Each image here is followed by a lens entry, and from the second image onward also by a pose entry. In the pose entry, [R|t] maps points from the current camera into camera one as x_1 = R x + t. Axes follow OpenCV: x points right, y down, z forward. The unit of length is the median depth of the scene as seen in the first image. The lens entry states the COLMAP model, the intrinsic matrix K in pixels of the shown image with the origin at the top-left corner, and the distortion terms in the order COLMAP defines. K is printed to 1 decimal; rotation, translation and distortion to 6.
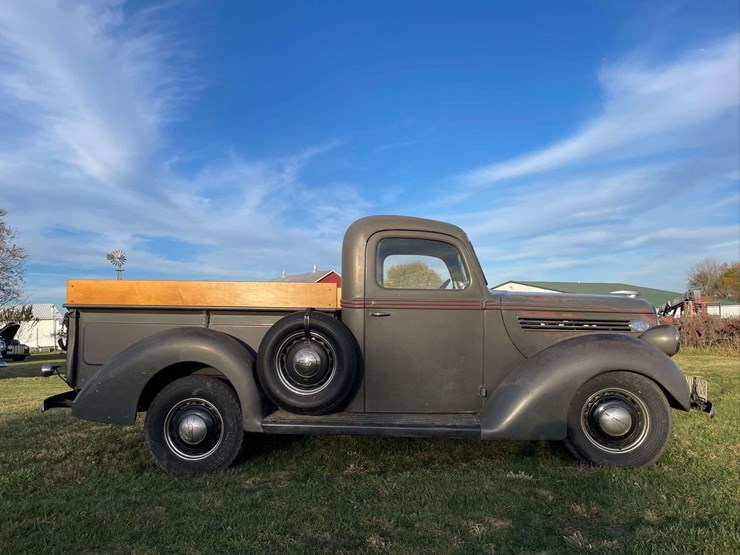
lens RADIAL K [[549.8, 0, 363.3], [0, 549.8, 279.2], [0, 0, 1]] dist [0.082904, -0.115868]
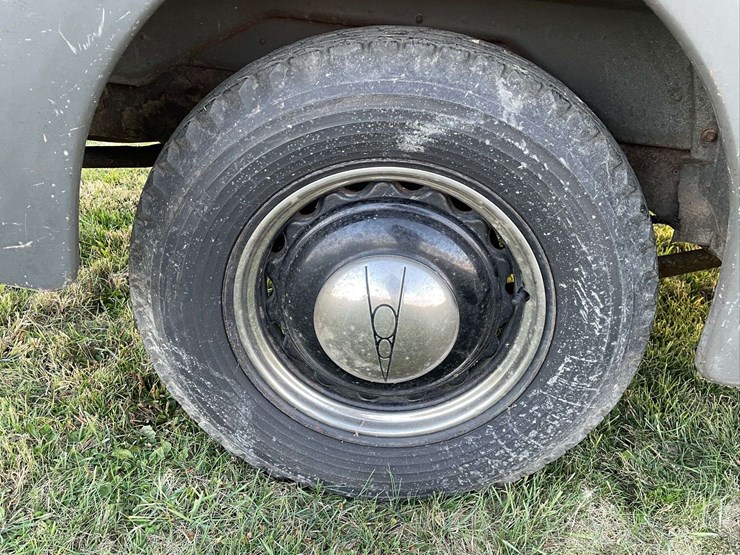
lens RADIAL K [[549.8, 0, 363.3], [0, 549.8, 279.2], [0, 0, 1]] dist [0.082904, -0.115868]
pose [[0.996420, 0.067754, 0.050562, -0.327021], [-0.084072, 0.857061, 0.508309, 0.160008], [-0.008895, -0.510740, 0.859689, 0.842913]]
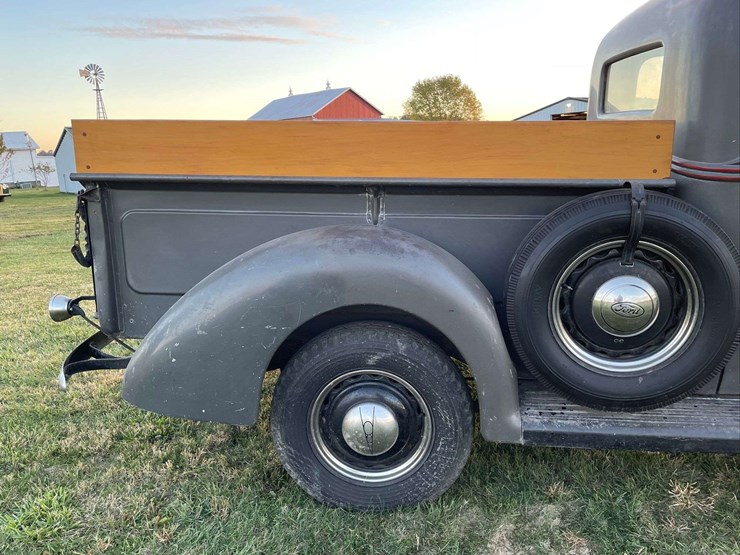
lens RADIAL K [[614.8, 0, 369.5], [0, 614.8, 281.3], [0, 0, 1]] dist [0.103777, -0.157057]
pose [[0.999759, -0.011019, -0.018998, -0.296435], [0.015924, 0.959429, 0.281499, -0.015110], [0.015125, -0.281734, 0.959373, 0.502552]]
